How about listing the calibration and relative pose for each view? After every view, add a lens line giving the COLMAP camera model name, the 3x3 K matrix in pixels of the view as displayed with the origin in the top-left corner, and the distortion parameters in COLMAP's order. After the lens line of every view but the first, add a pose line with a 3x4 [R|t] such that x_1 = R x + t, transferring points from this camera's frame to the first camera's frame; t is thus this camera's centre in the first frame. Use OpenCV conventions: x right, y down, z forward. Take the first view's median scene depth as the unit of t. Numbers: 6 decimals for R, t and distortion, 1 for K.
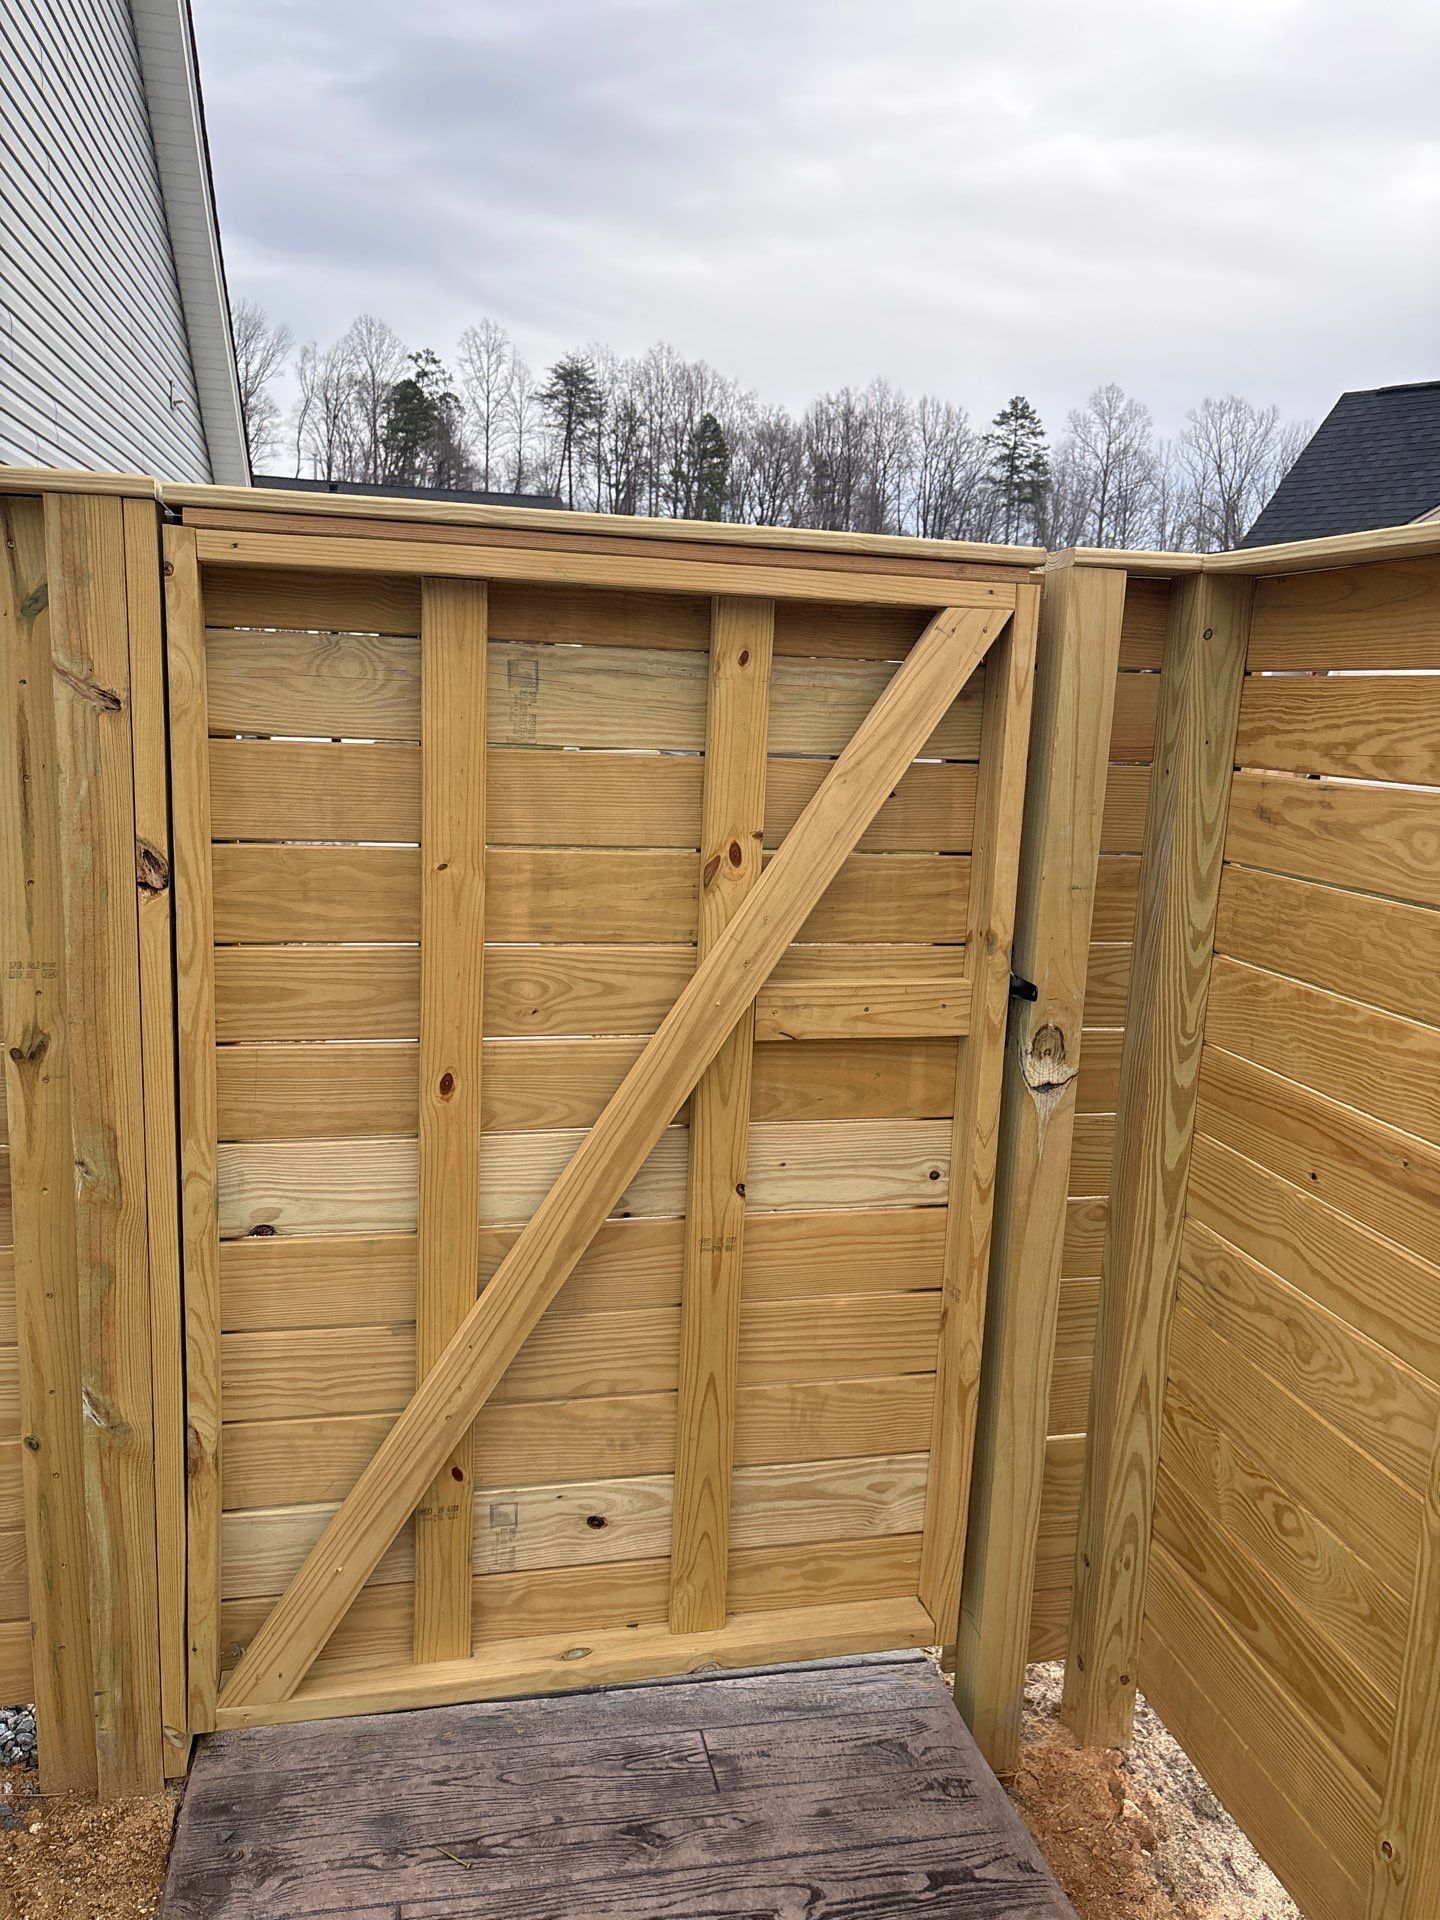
lens RADIAL K [[1391.7, 0, 697.0], [0, 1391.7, 951.6], [0, 0, 1]] dist [0.022523, -0.005563]
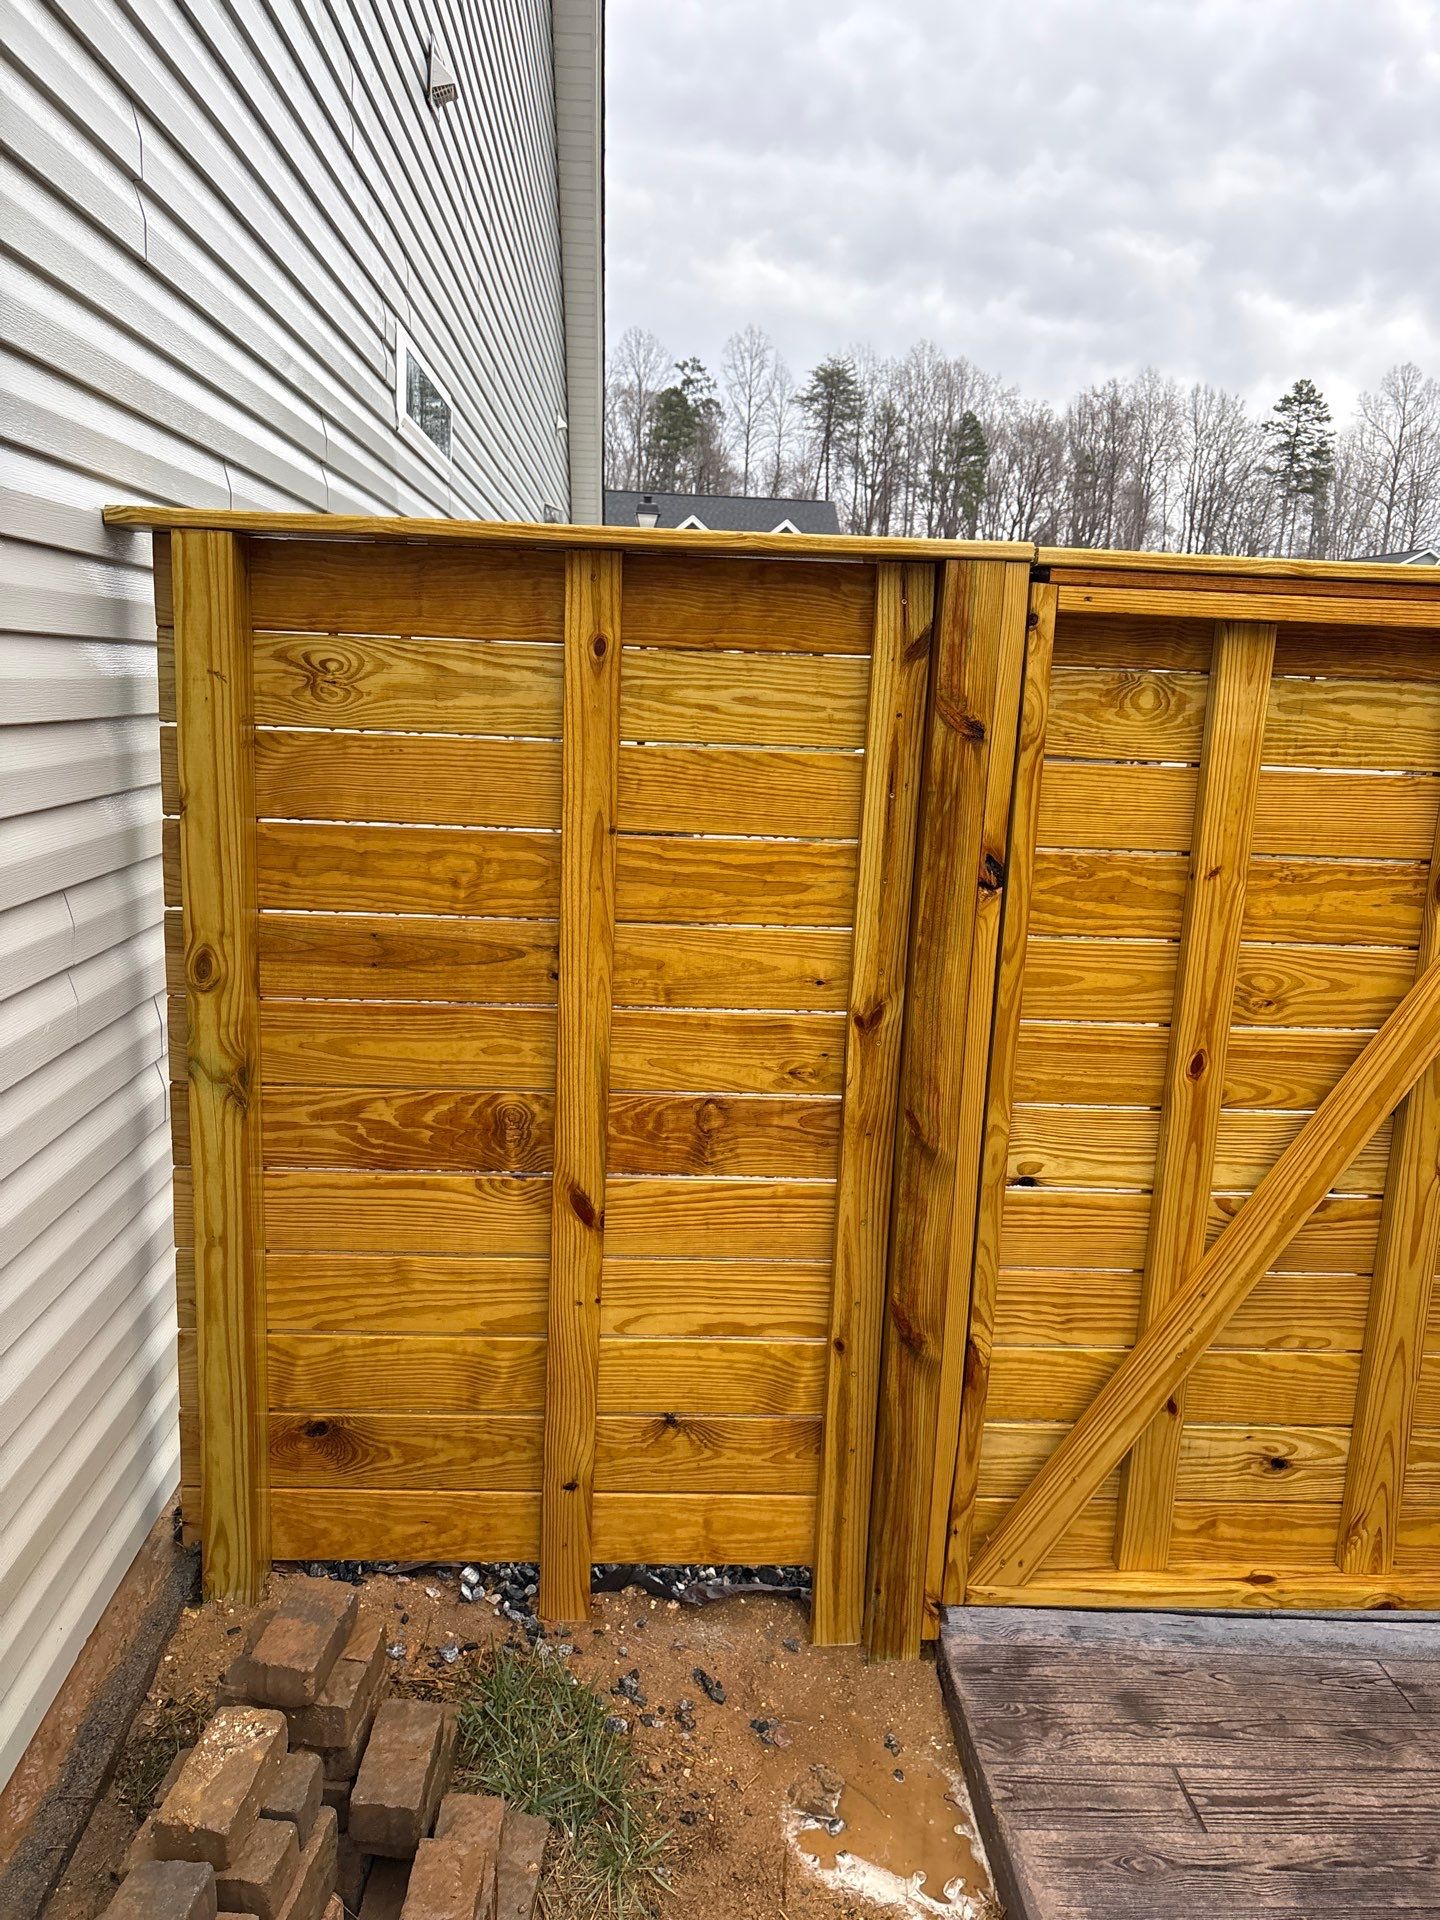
lens RADIAL K [[1358.5, 0, 720.0], [0, 1358.5, 960.0], [0, 0, 1]] dist [0.058845, -0.058060]
pose [[0.986135, 0.032787, -0.162675, -0.375646], [-0.031553, 0.999450, 0.010168, 0.010794], [0.162919, -0.004894, 0.986627, -0.165094]]
